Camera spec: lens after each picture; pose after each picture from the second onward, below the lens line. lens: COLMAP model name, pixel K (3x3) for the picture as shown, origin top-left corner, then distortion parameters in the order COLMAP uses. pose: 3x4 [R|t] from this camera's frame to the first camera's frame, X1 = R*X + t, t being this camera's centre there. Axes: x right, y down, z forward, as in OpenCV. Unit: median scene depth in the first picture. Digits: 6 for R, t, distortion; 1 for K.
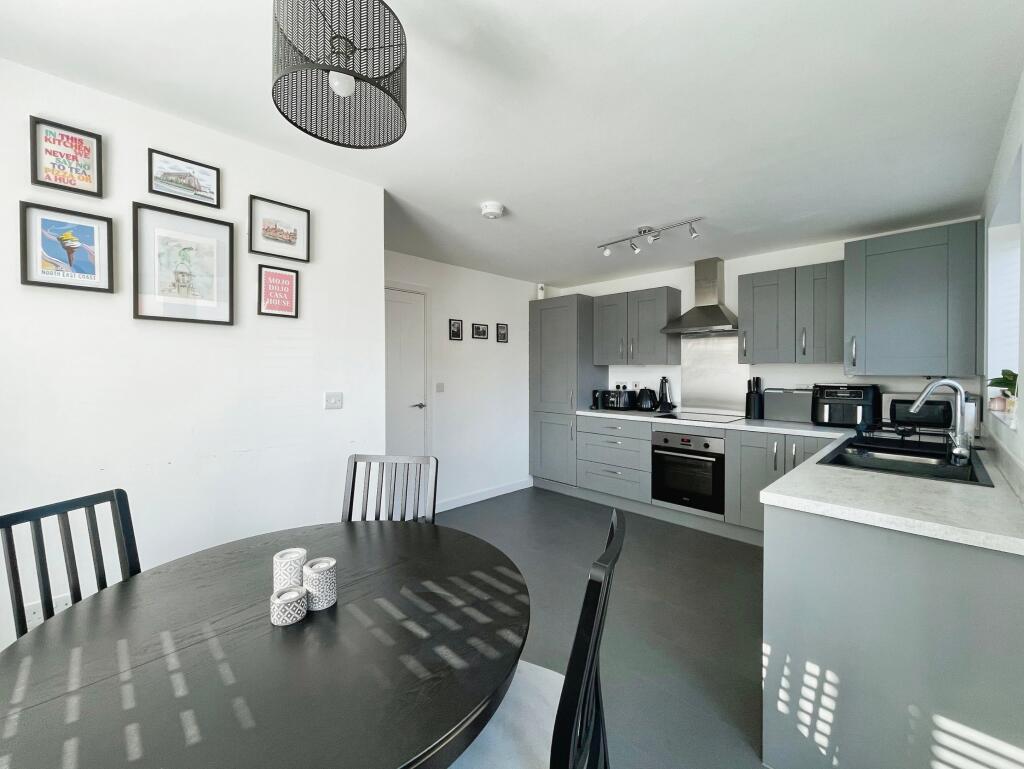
lens RADIAL K [[420.7, 0, 511.7], [0, 420.7, 377.0], [0, 0, 1]] dist [-0.003359, -0.000937]
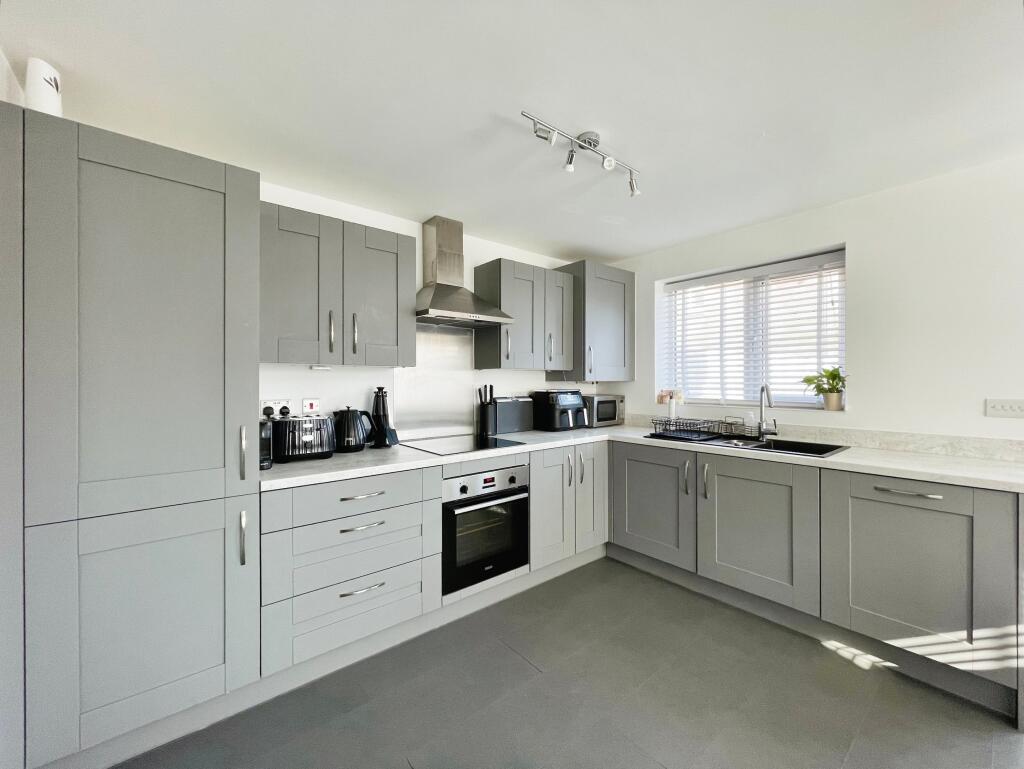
lens RADIAL K [[420.7, 0, 515.3], [0, 420.7, 378.0], [0, 0, 1]] dist [-0.003359, -0.000937]
pose [[0.080992, 0.005418, 0.996700, -0.238546], [0.014314, 0.999876, -0.006598, -0.007624], [-0.996612, 0.014801, 0.080904, 0.841633]]
